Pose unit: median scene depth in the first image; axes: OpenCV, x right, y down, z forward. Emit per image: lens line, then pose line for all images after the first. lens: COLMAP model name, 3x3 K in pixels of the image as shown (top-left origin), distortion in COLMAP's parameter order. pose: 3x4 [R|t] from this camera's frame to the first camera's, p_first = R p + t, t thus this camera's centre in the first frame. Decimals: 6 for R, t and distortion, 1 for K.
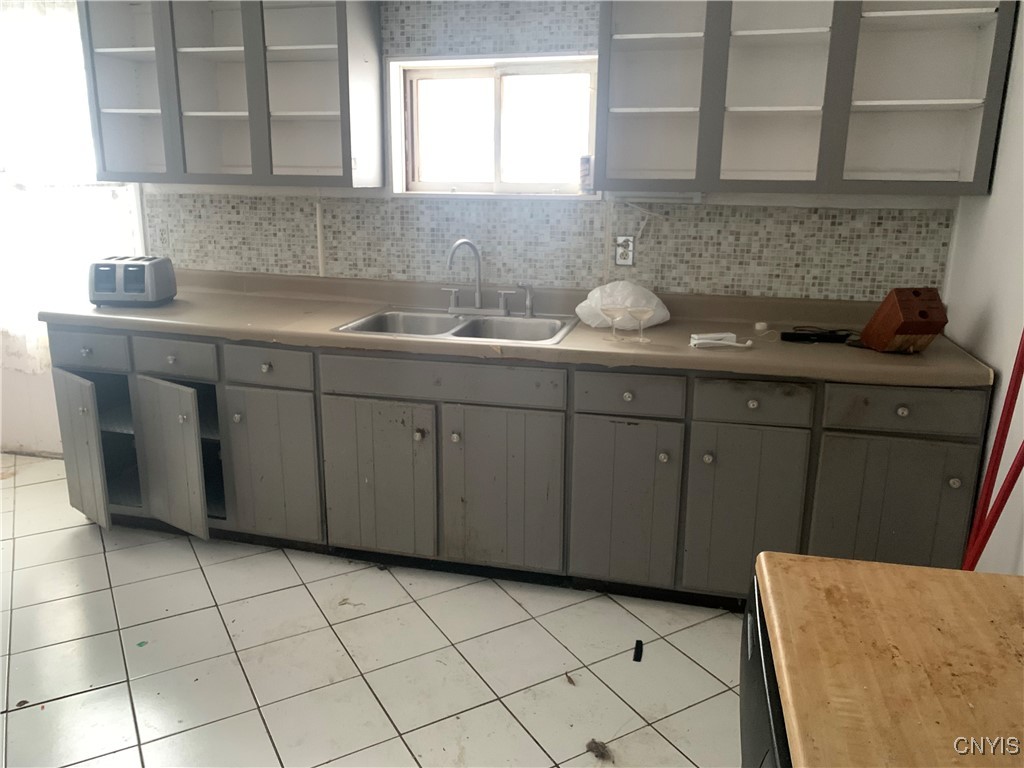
lens RADIAL K [[781.0, 0, 511.6], [0, 781.0, 382.6], [0, 0, 1]] dist [0.030673, -0.044955]
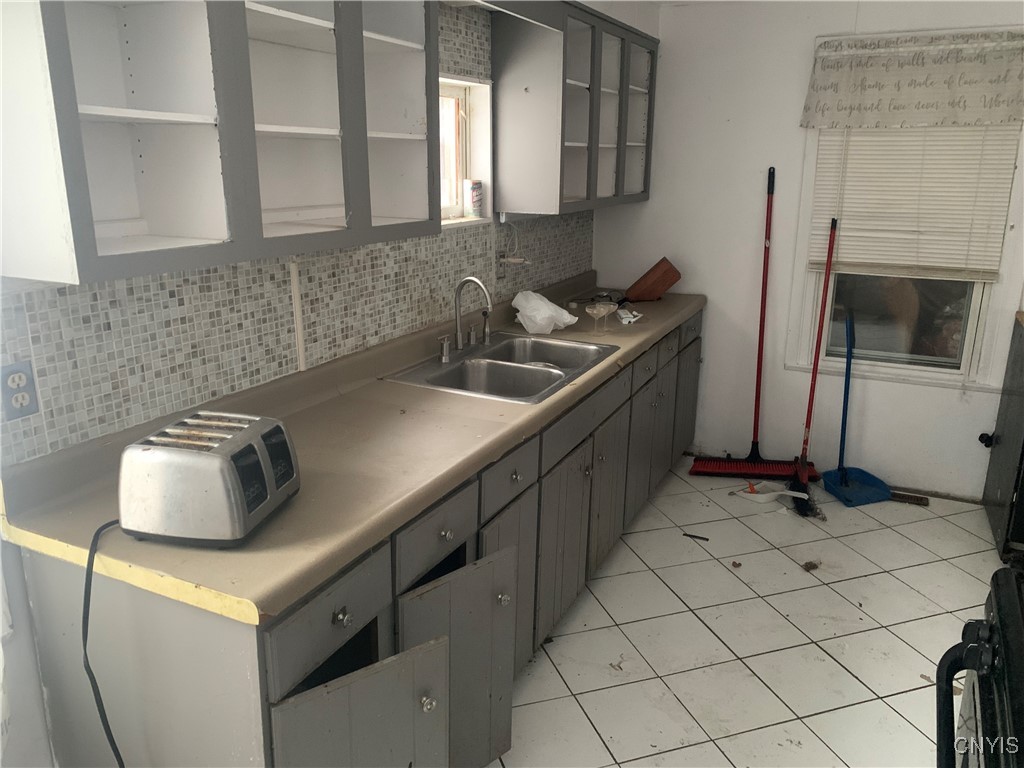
lens RADIAL K [[781.0, 0, 511.8], [0, 781.0, 380.3], [0, 0, 1]] dist [0.030673, -0.044955]
pose [[0.194086, -0.279896, 0.940207, -0.845516], [0.235212, 0.943752, 0.232396, -0.243241], [-0.952369, 0.176044, 0.249004, 0.673517]]
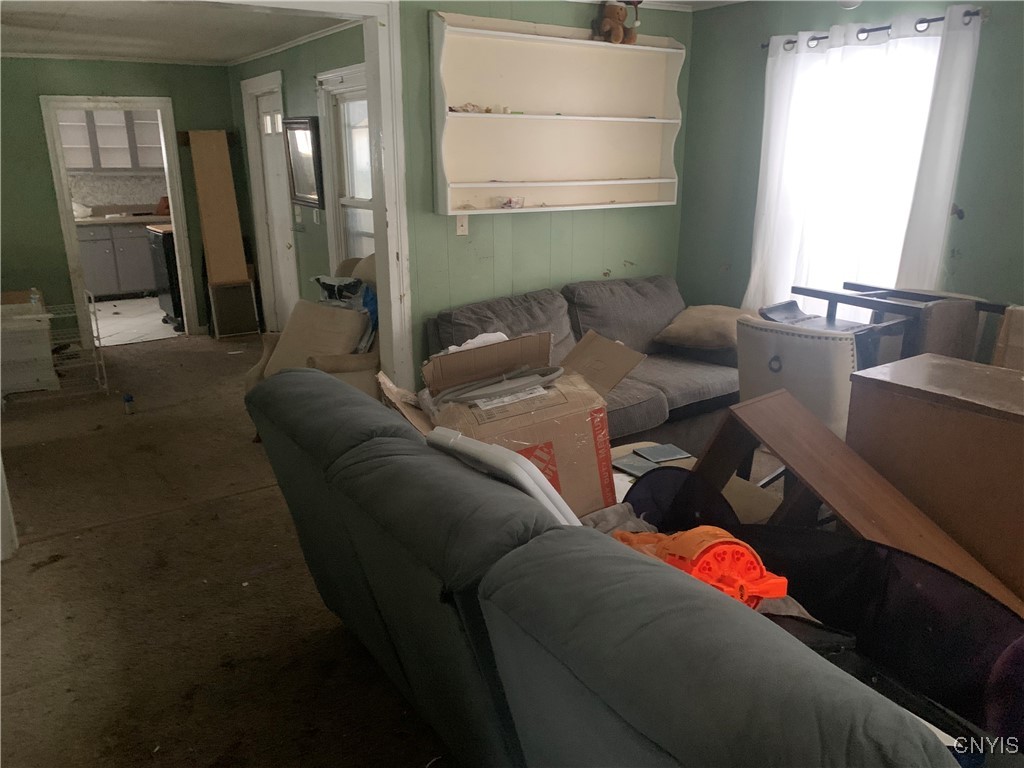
lens RADIAL K [[781.0, 0, 511.7], [0, 781.0, 385.6], [0, 0, 1]] dist [0.030673, -0.044955]
pose [[0.661251, -0.219510, 0.717331, -0.926429], [0.187190, 0.974264, 0.125577, 0.430190], [-0.726435, 0.051239, 0.685323, -1.960700]]
